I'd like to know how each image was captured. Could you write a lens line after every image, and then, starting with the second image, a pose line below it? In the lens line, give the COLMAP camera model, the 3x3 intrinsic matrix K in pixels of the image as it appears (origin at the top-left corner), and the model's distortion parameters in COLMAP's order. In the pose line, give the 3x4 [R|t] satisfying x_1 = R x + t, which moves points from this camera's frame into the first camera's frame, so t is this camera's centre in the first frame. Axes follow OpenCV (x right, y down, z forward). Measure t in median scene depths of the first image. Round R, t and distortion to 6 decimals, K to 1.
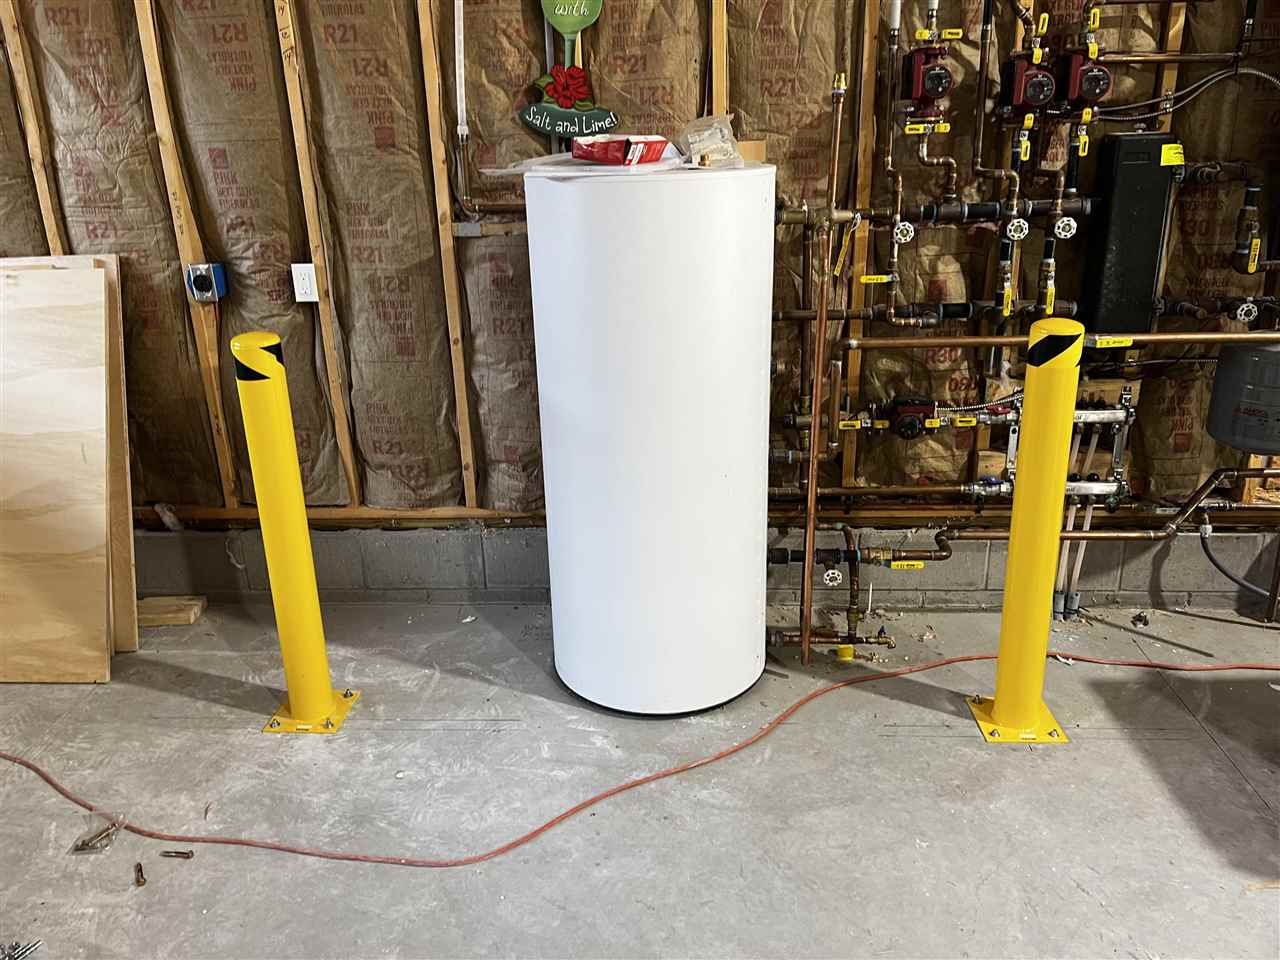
lens RADIAL K [[960.2, 0, 641.8], [0, 960.2, 485.1], [0, 0, 1]] dist [0.005363, -0.046655]
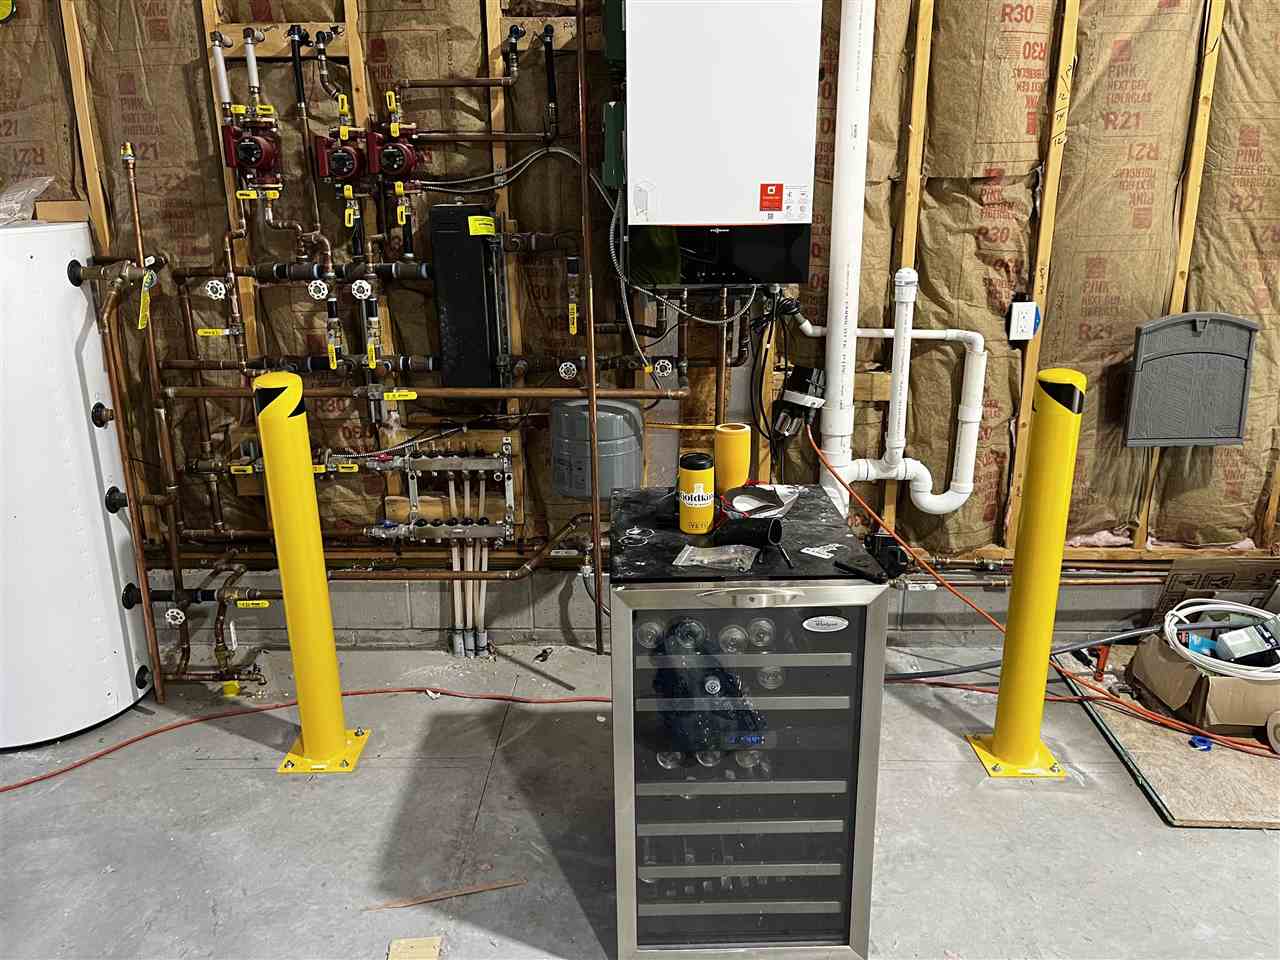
lens RADIAL K [[960.2, 0, 647.9], [0, 960.2, 480.0], [0, 0, 1]] dist [0.005363, -0.046655]
pose [[0.994552, 0.010095, 0.103755, 0.571558], [-0.004670, 0.998616, -0.052395, 0.001238], [-0.104140, 0.051625, 0.993222, -0.086969]]
